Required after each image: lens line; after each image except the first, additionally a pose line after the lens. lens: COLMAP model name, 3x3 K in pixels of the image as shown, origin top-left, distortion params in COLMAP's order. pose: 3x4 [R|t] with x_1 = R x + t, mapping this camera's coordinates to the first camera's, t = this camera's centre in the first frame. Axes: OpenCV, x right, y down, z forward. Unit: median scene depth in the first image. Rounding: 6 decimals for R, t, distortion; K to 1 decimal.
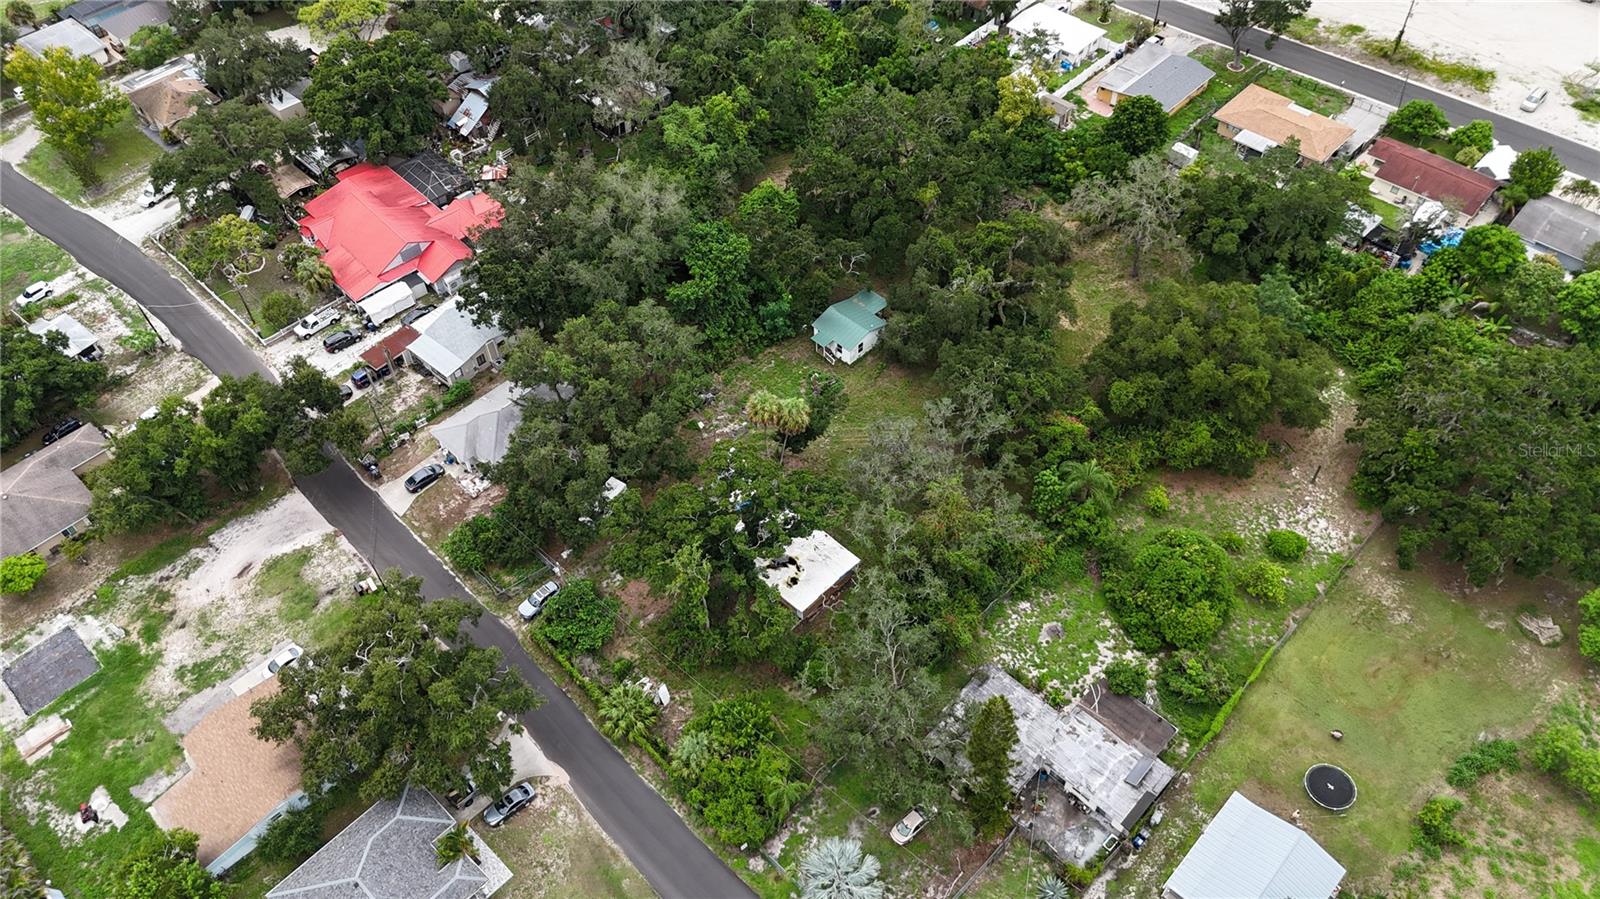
lens RADIAL K [[1179.4, 0, 796.6], [0, 1179.4, 455.1], [0, 0, 1]] dist [0.065589, -0.058504]
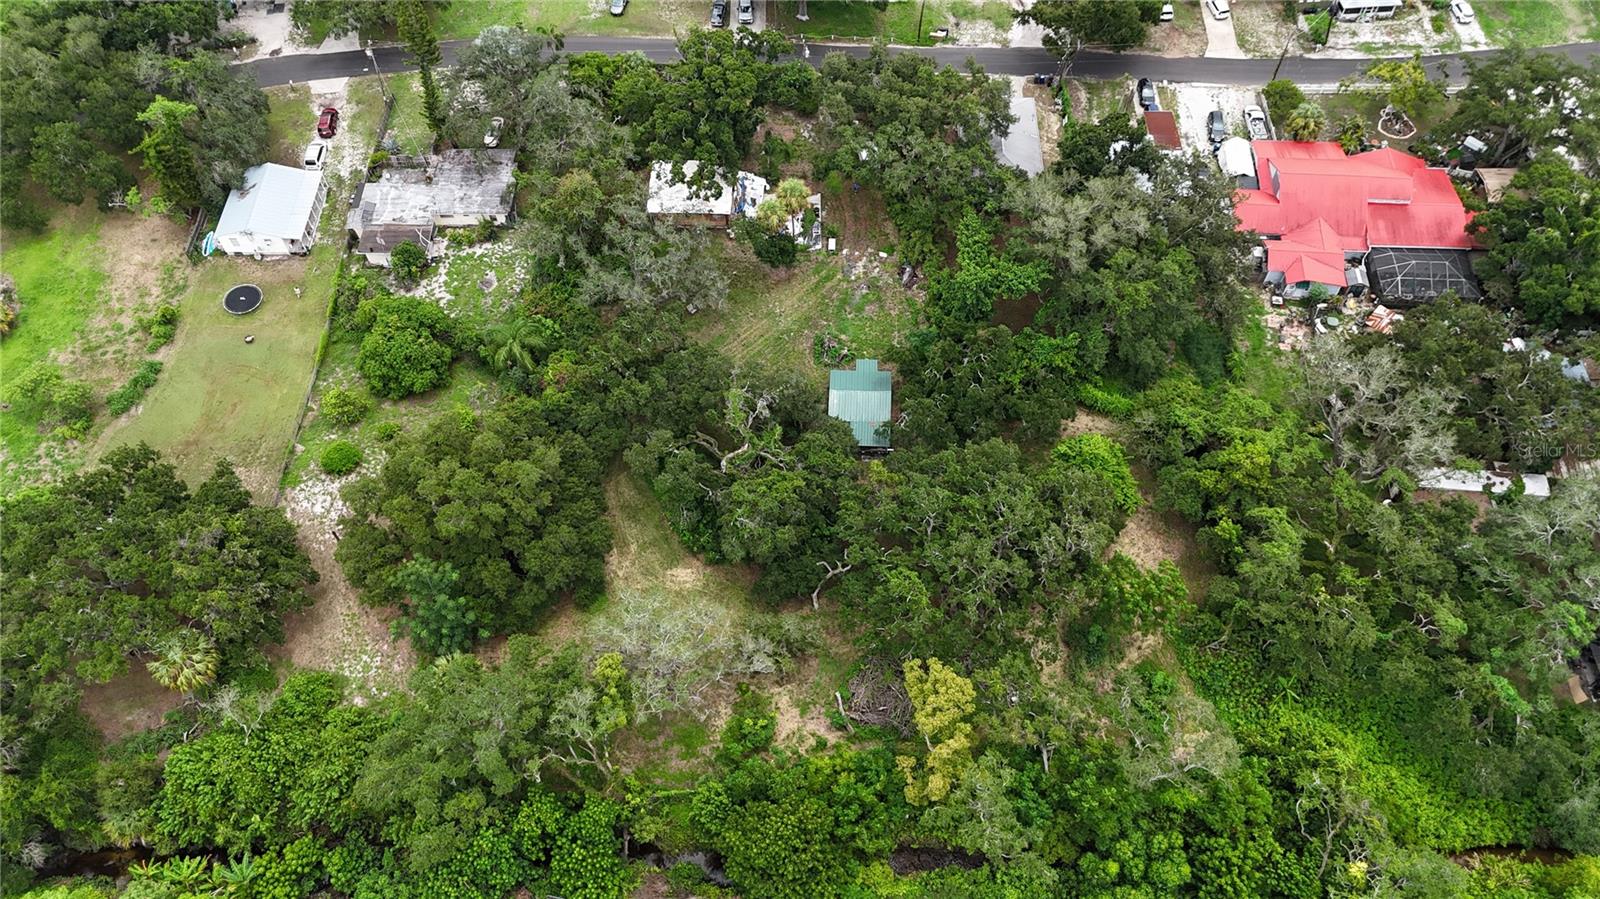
lens RADIAL K [[1179.4, 0, 796.6], [0, 1179.4, 455.1], [0, 0, 1]] dist [0.065589, -0.058504]
pose [[-0.731893, 0.588015, -0.344341, 0.476681], [-0.497156, -0.115199, 0.859980, -0.989392], [0.466014, 0.800604, 0.376648, 0.802777]]
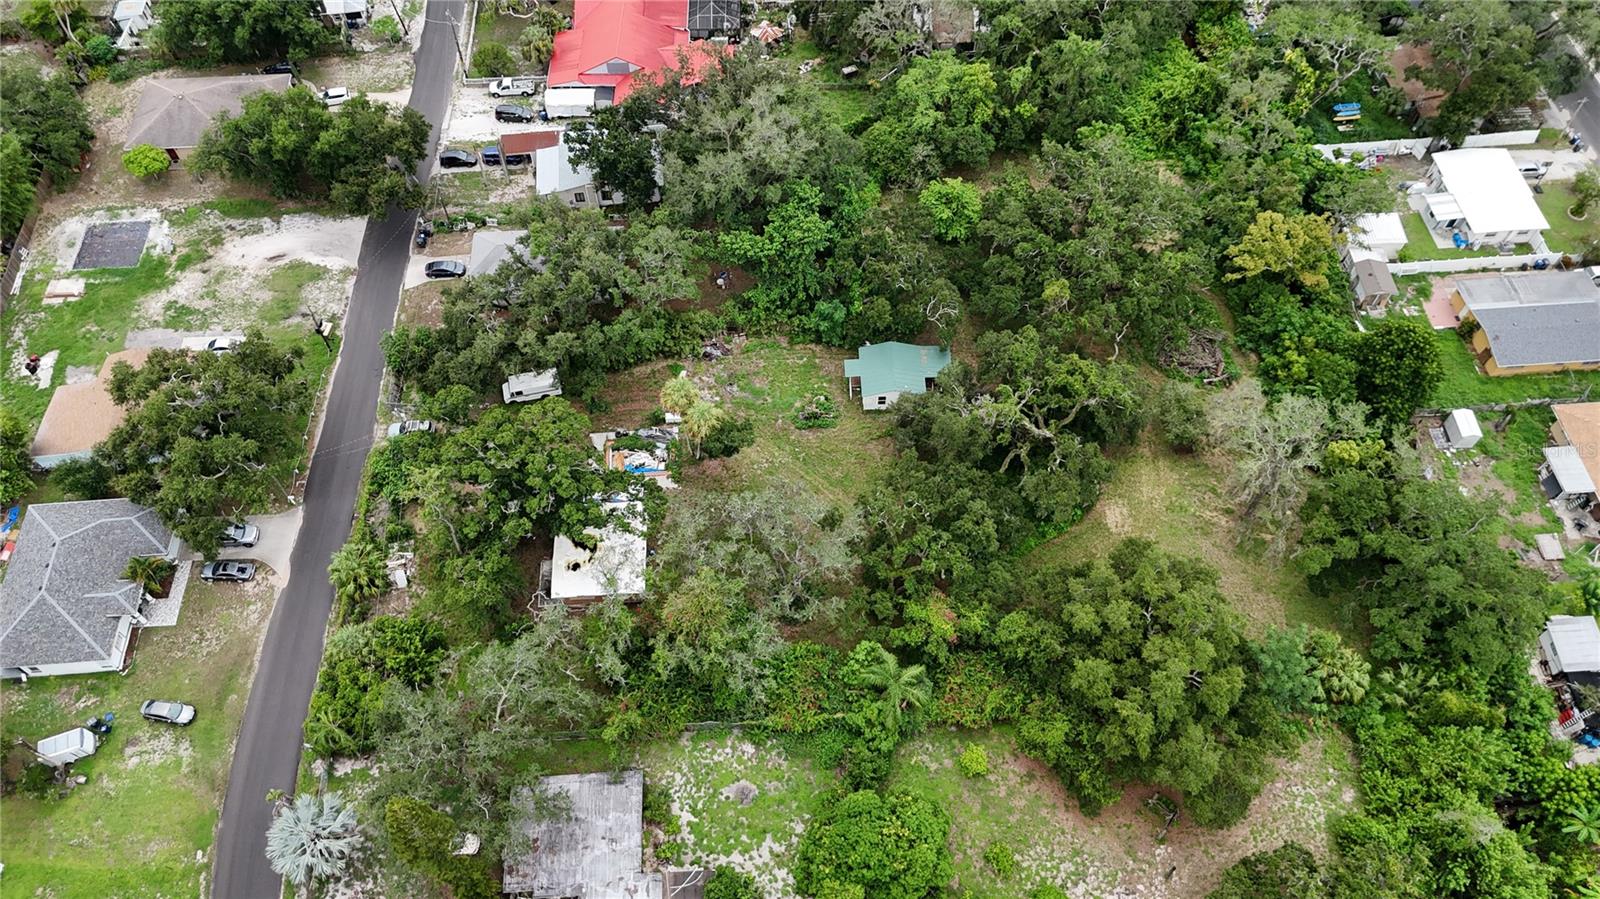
lens RADIAL K [[1179.4, 0, 796.6], [0, 1179.4, 455.1], [0, 0, 1]] dist [0.065589, -0.058504]
pose [[0.736655, 0.571628, -0.361359, 0.401288], [-0.518572, 0.820451, 0.240713, -0.272879], [0.434076, 0.010068, 0.900820, 0.221264]]
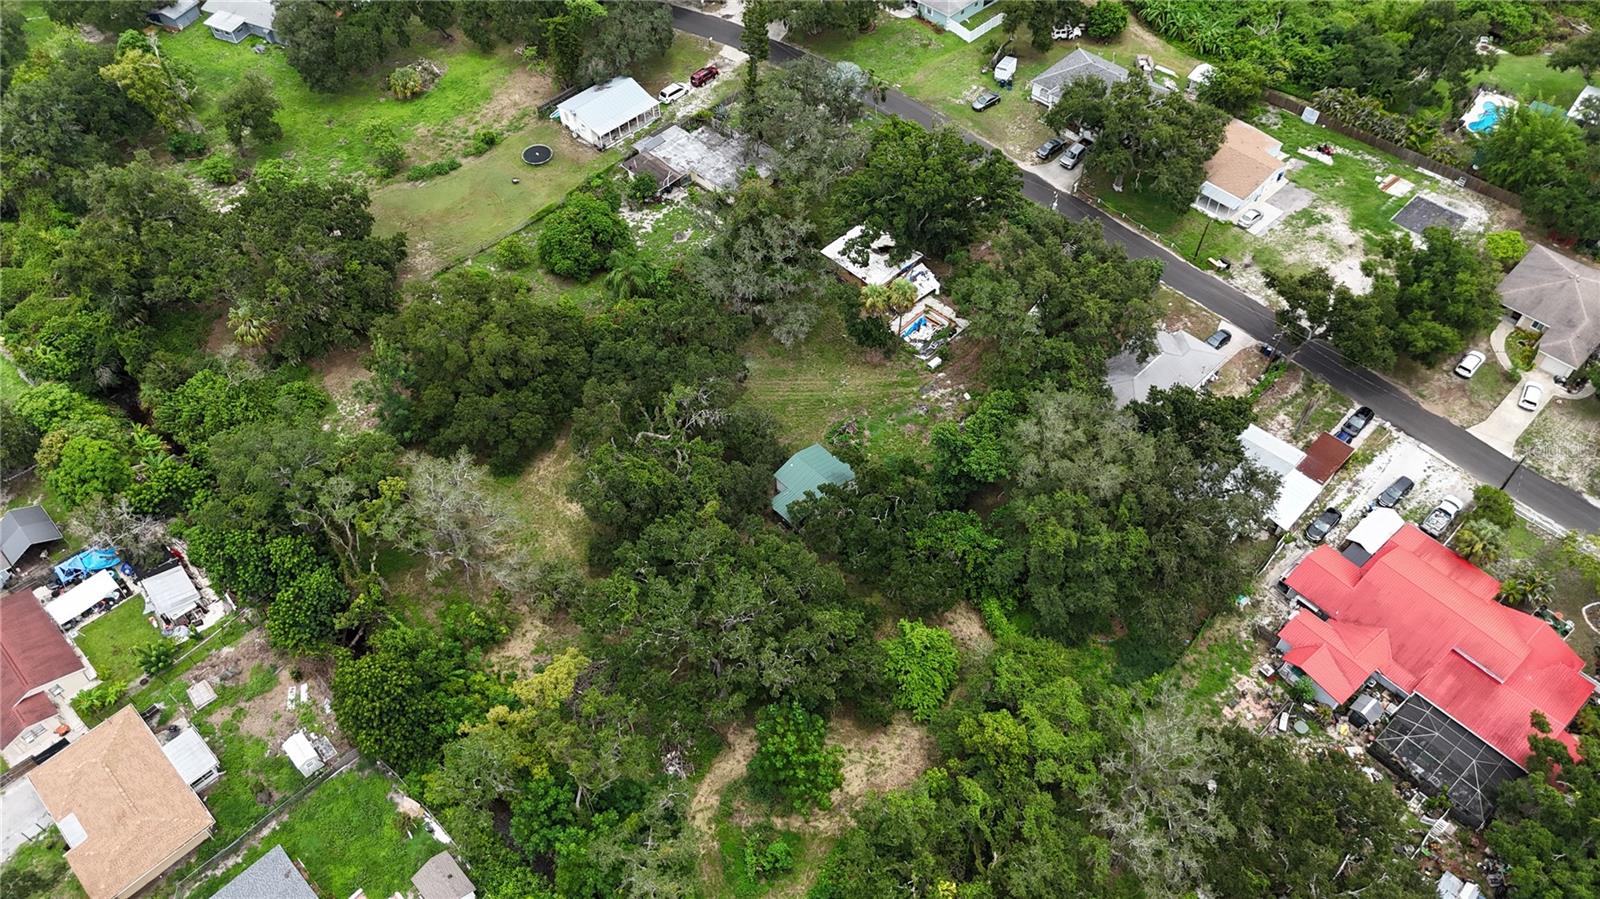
lens RADIAL K [[1179.4, 0, 796.6], [0, 1179.4, 455.1], [0, 0, 1]] dist [0.065589, -0.058504]
pose [[-0.998664, 0.005992, 0.051327, 0.015978], [0.049383, -0.181940, 0.982069, -1.166021], [0.015223, 0.983291, 0.181401, 0.962561]]
